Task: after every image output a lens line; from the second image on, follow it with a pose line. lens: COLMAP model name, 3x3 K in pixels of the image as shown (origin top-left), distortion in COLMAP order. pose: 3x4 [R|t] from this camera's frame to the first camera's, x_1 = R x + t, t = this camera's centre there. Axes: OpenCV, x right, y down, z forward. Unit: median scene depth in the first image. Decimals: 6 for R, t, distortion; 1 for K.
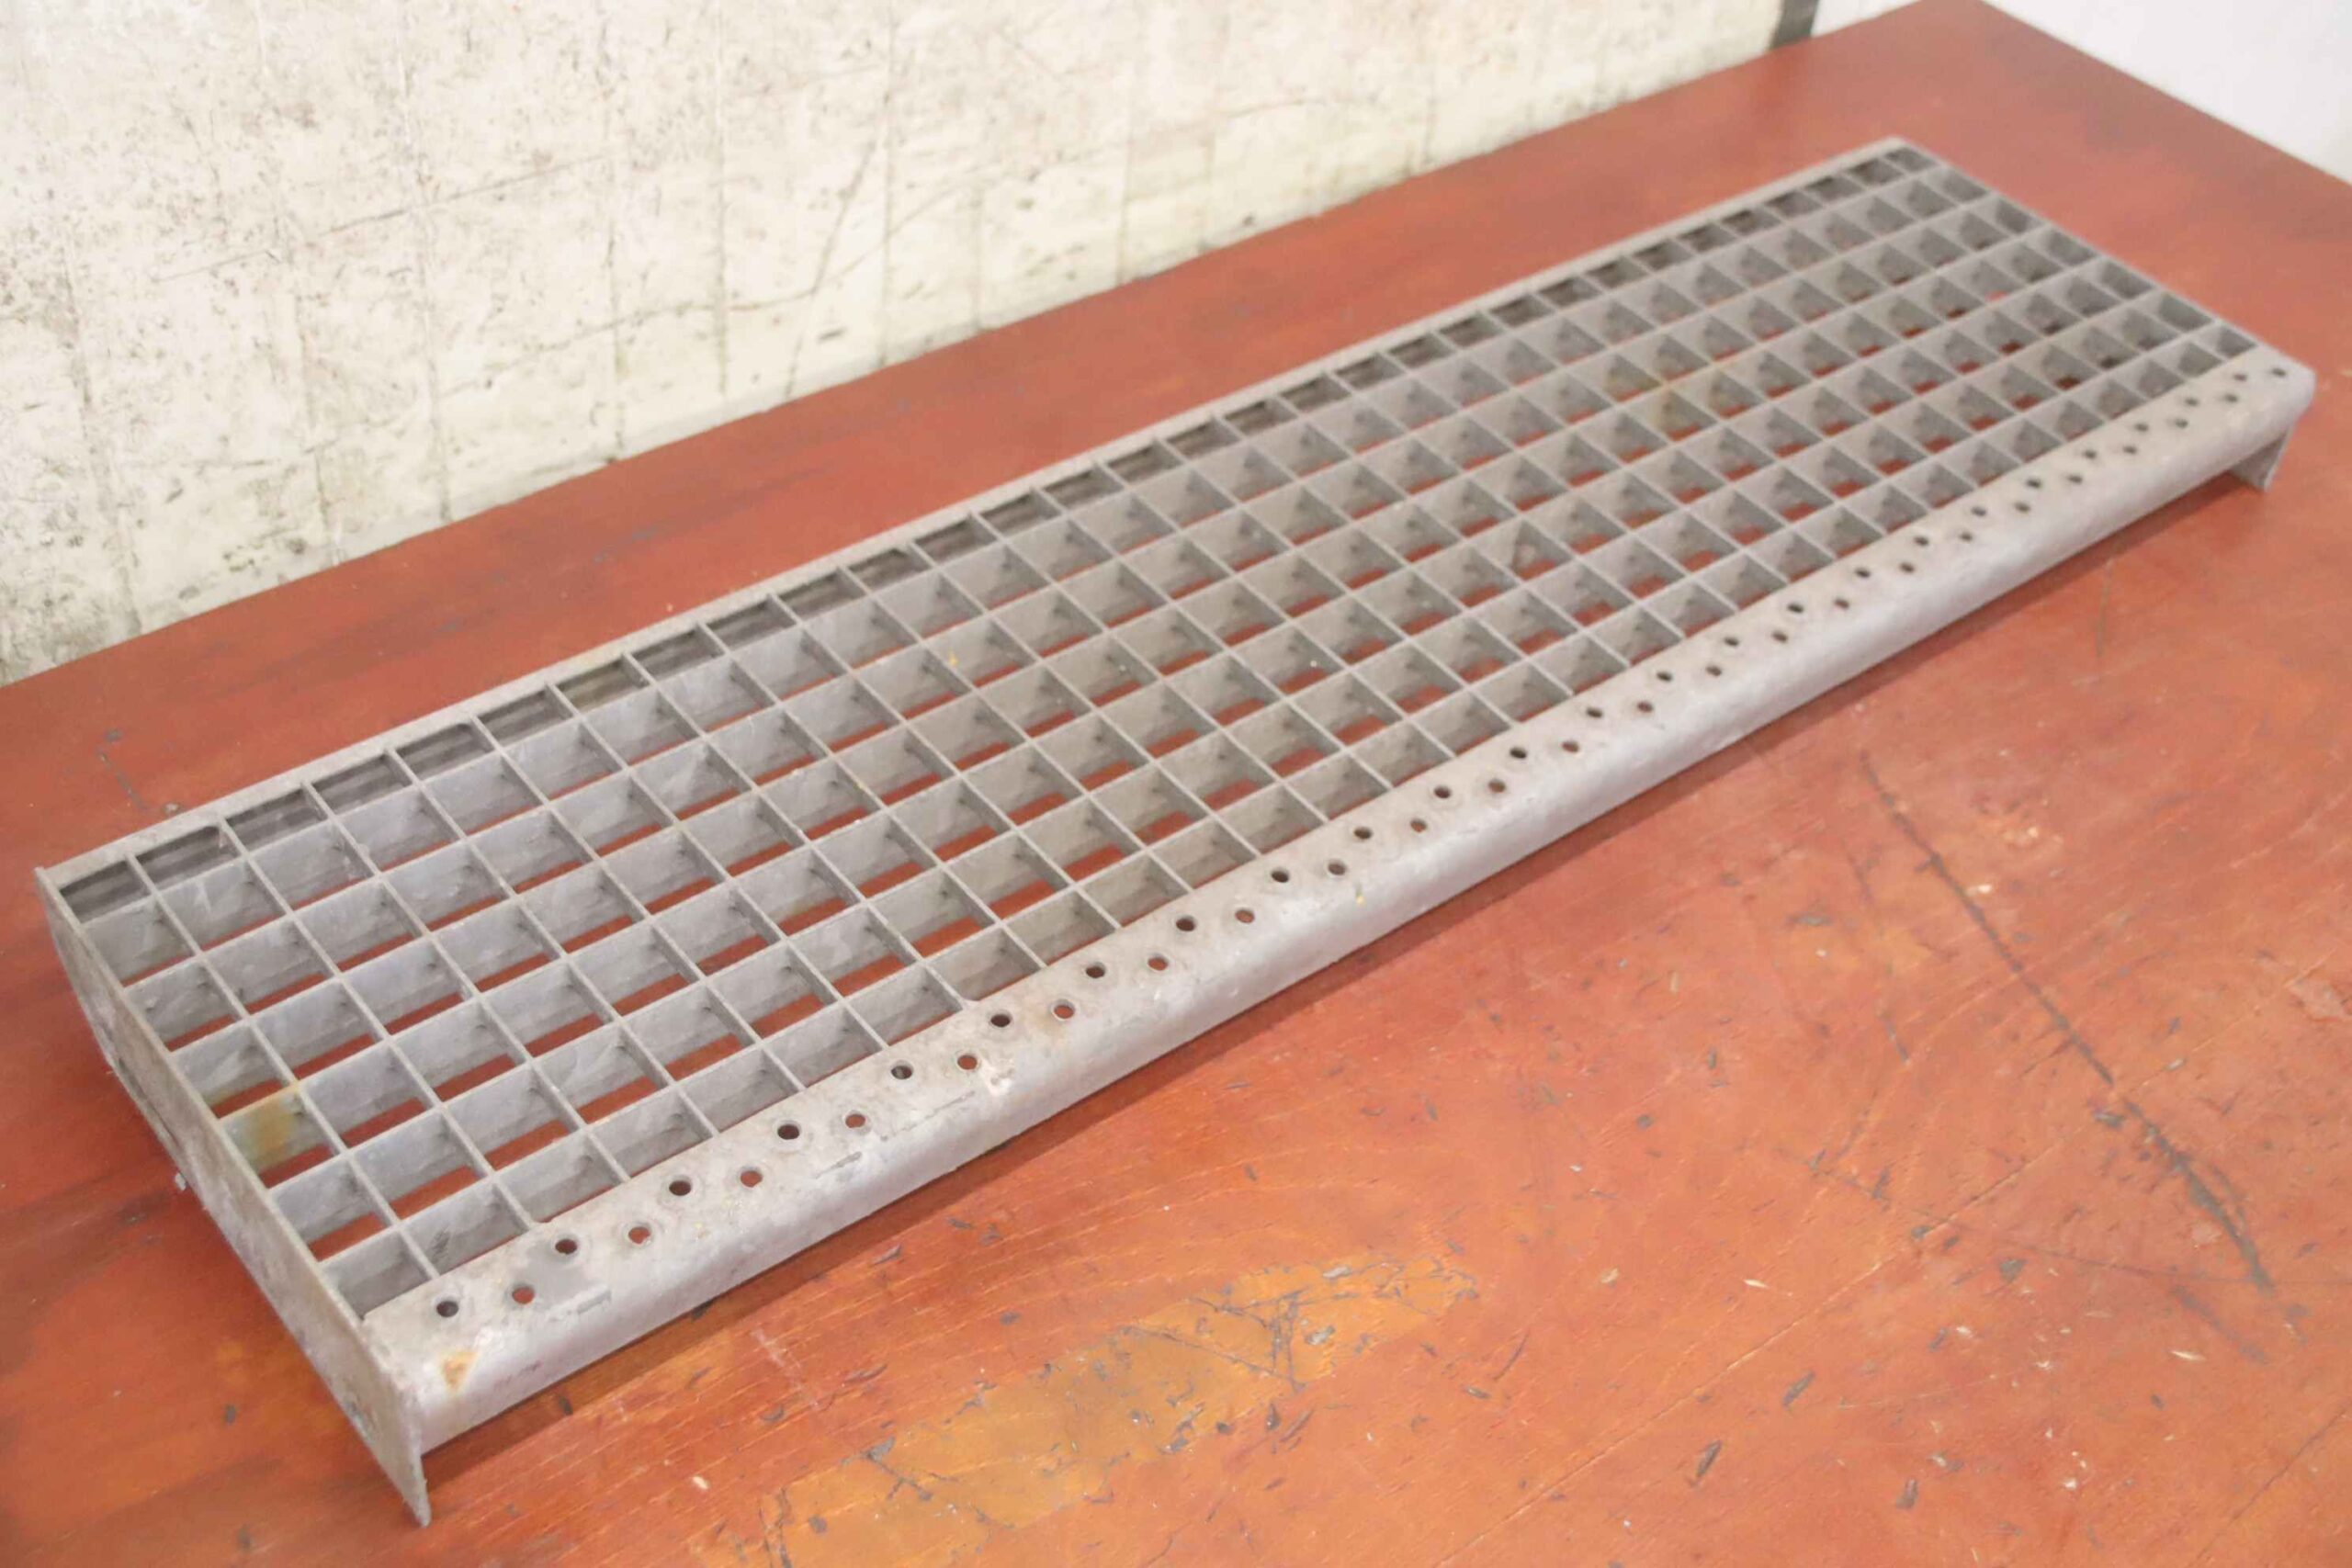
lens RADIAL K [[2753.2, 0, 1191.5], [0, 2753.2, 764.9], [0, 0, 1]] dist [-0.025694, 0.000000]
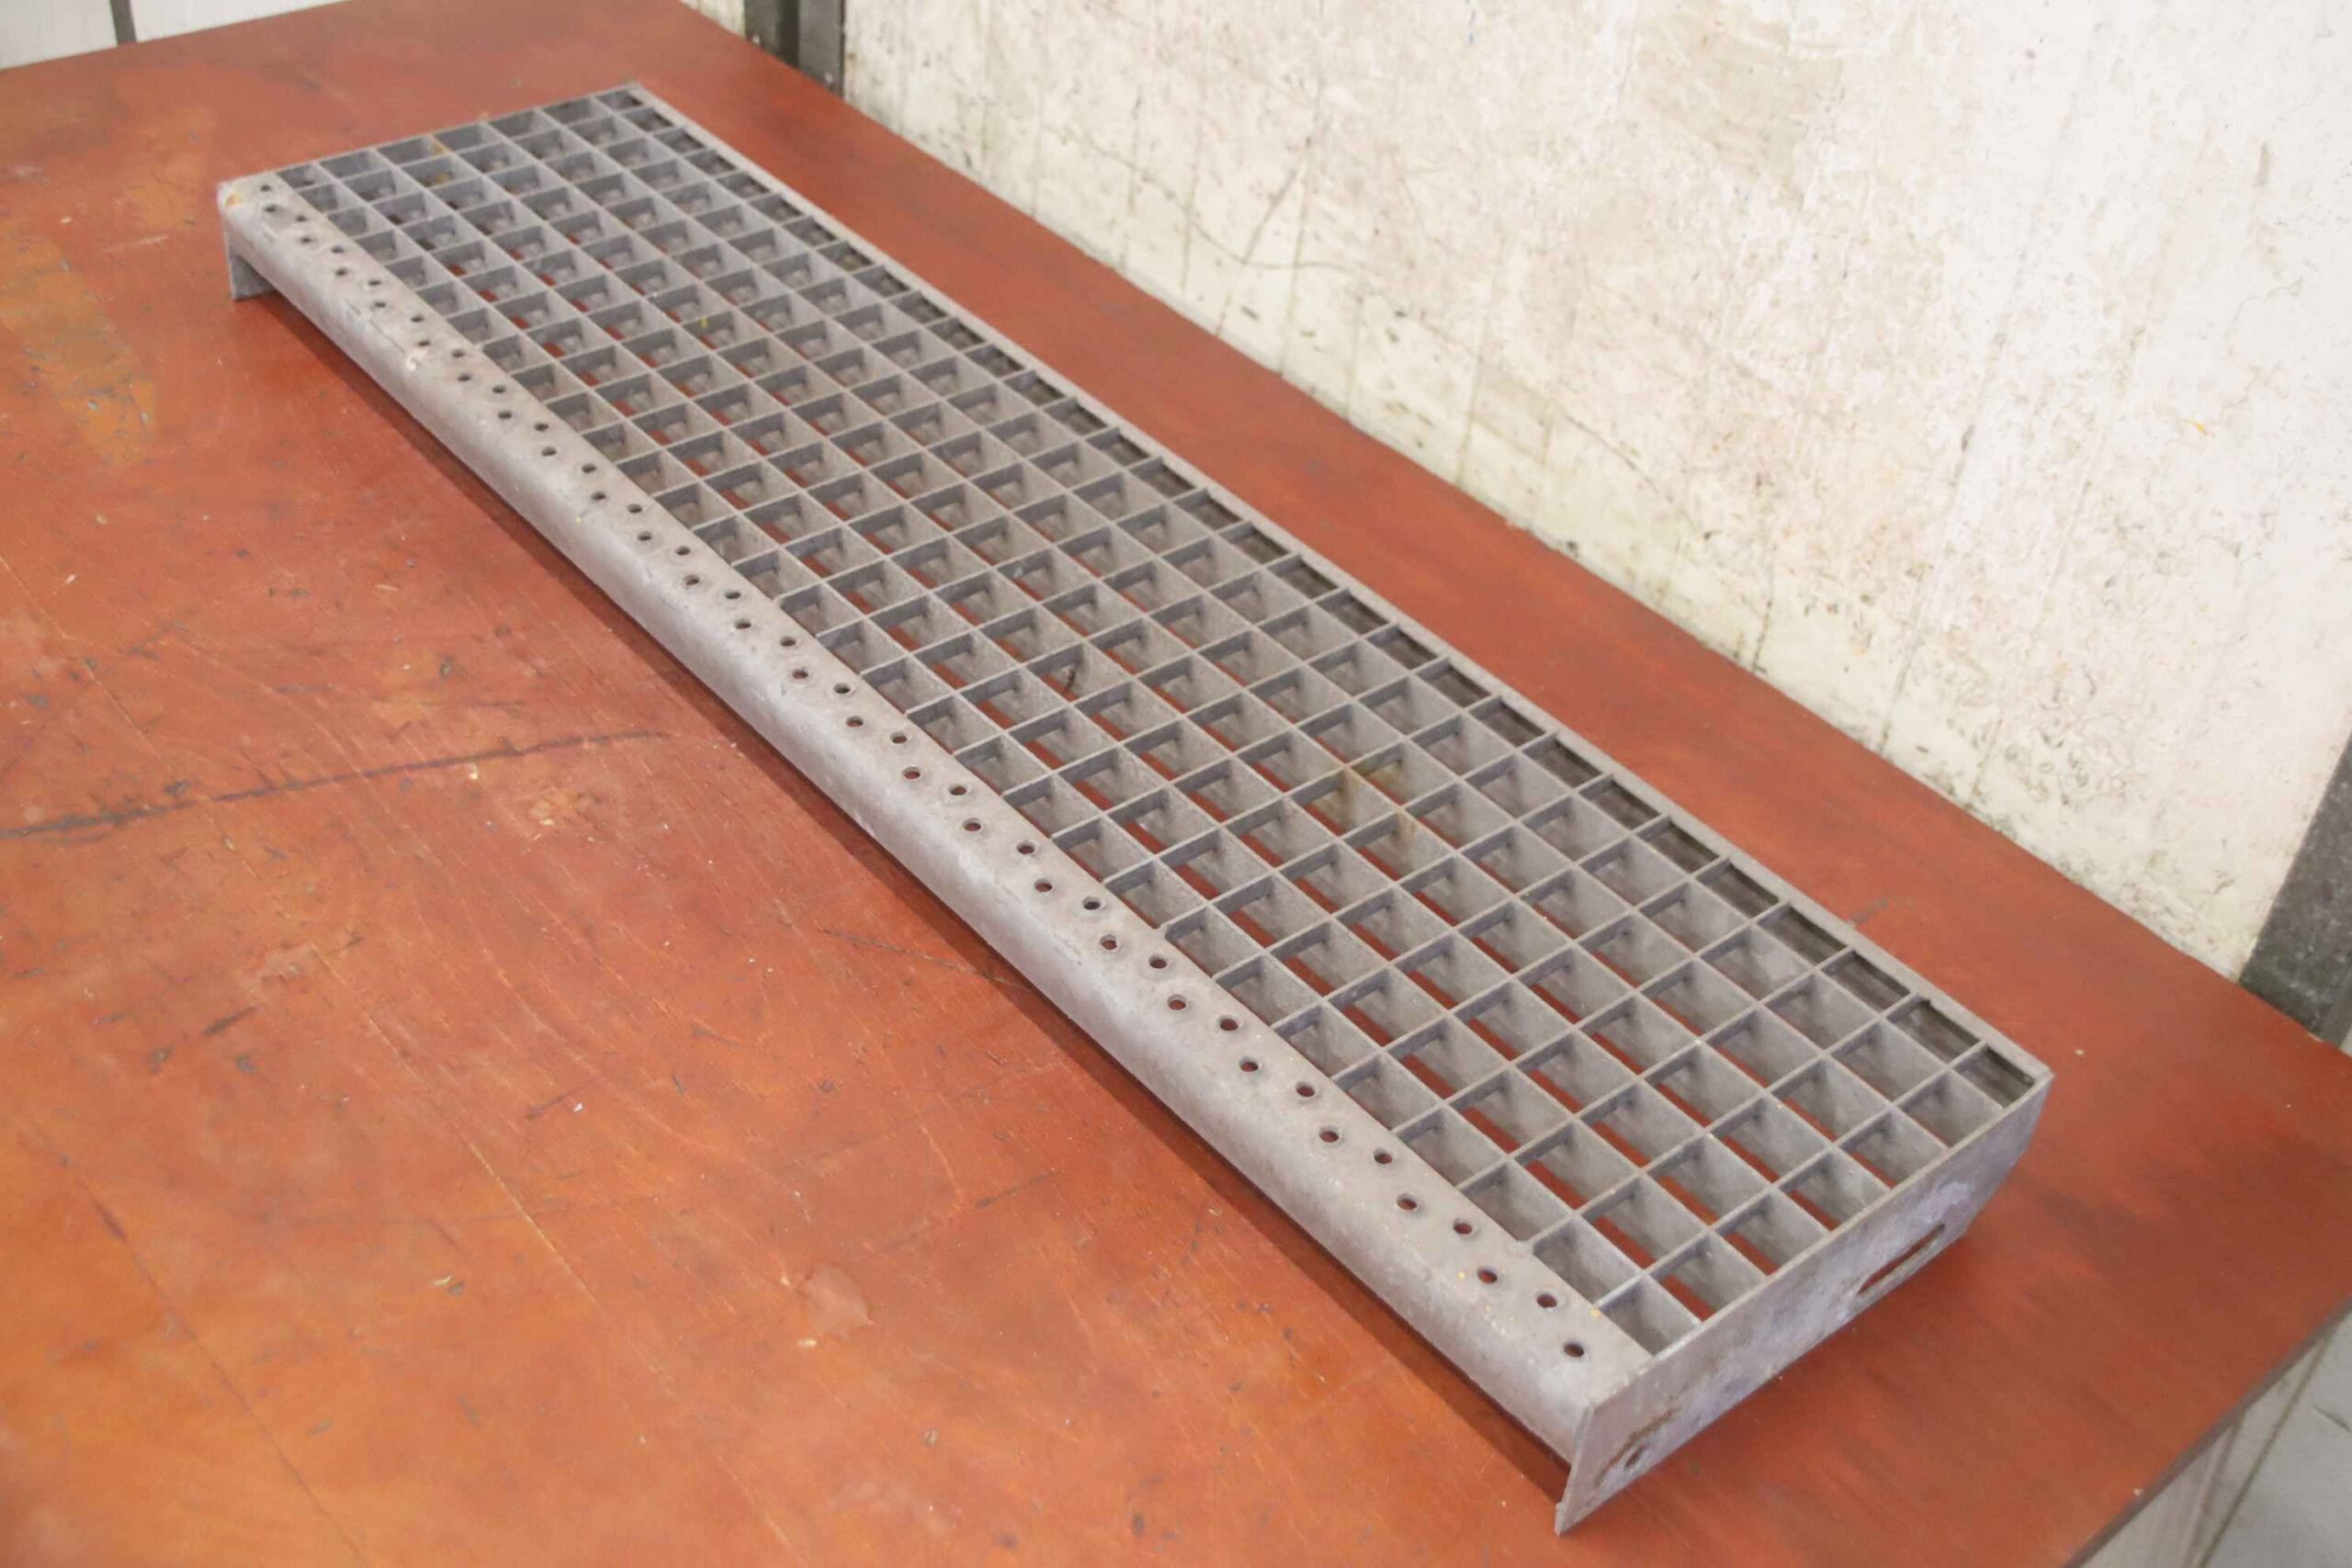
lens RADIAL K [[2674.8, 0, 1181.5], [0, 2674.8, 777.4], [0, 0, 1]] dist [-0.031260, 0.000000]
pose [[0.036108, 0.543689, -0.838509, 1.058057], [-0.728276, 0.588884, 0.350471, -0.469683], [0.684332, 0.598011, 0.417219, 0.681807]]
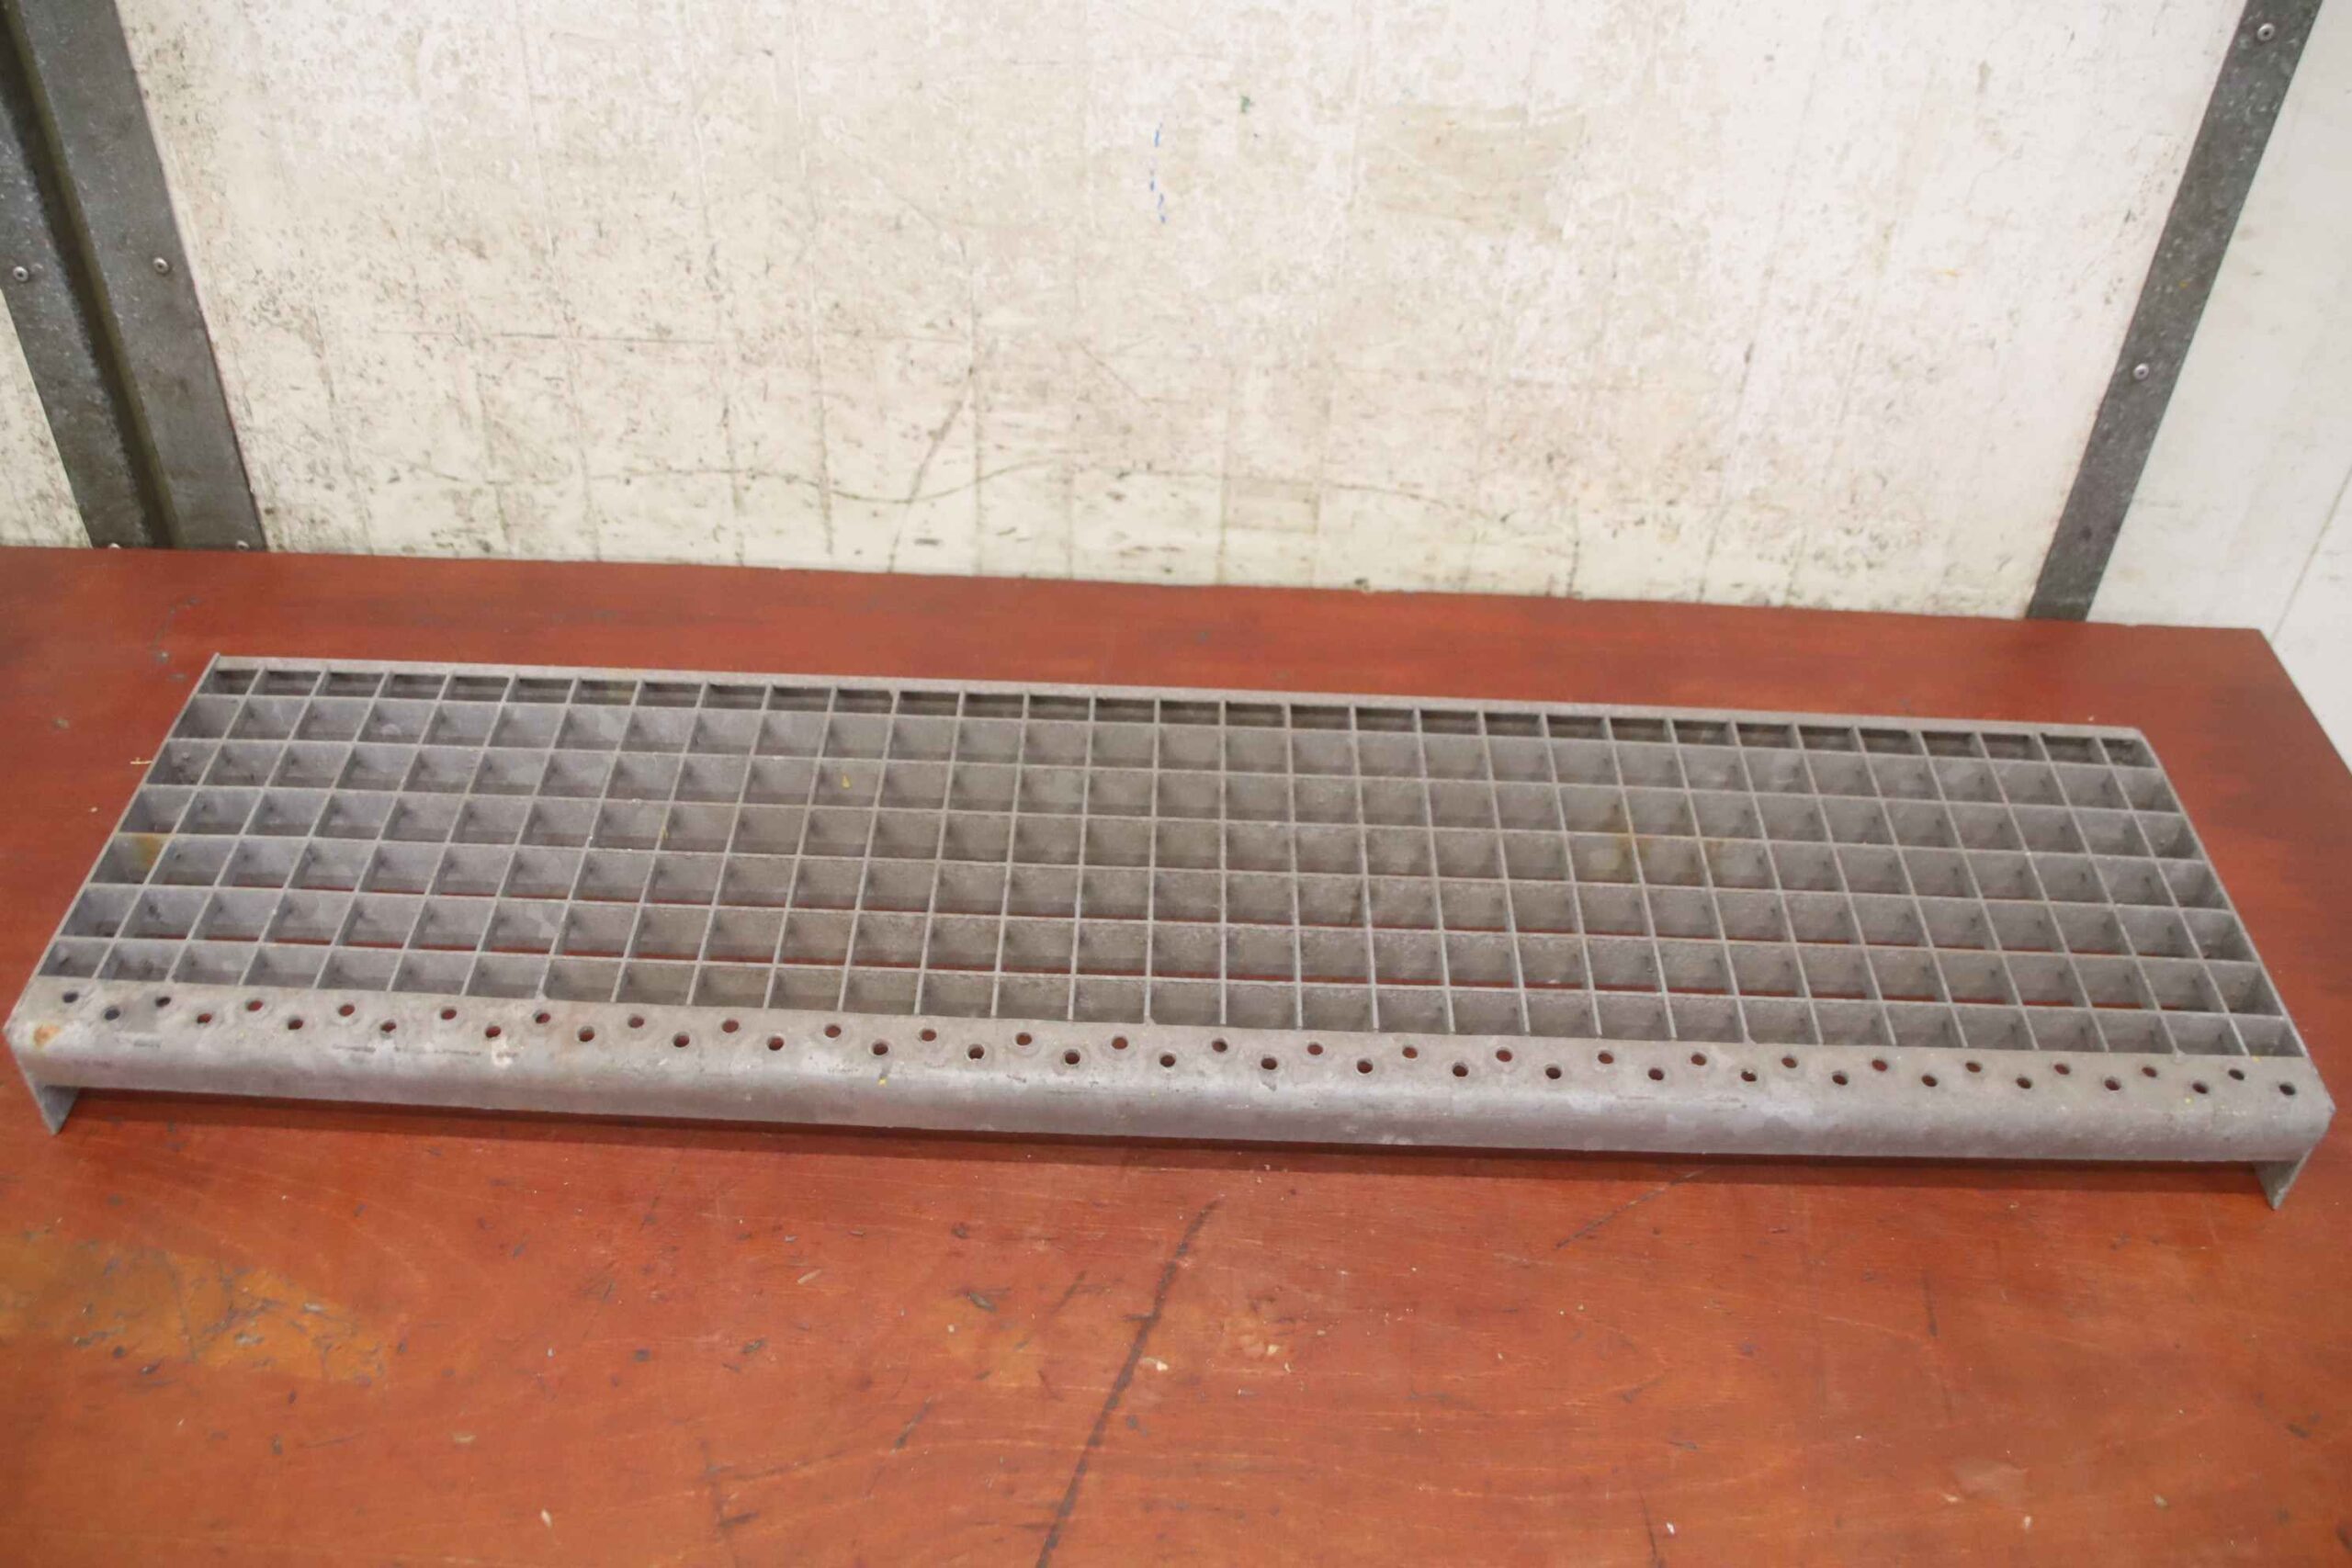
lens RADIAL K [[2129.1, 0, 1180.7], [0, 2129.1, 781.2], [0, 0, 1]] dist [-0.111103, 0.012728]
pose [[0.764633, 0.373688, -0.525065, 0.557864], [-0.404651, 0.912491, 0.060140, -0.179071], [0.501591, 0.166483, 0.848935, 0.286348]]
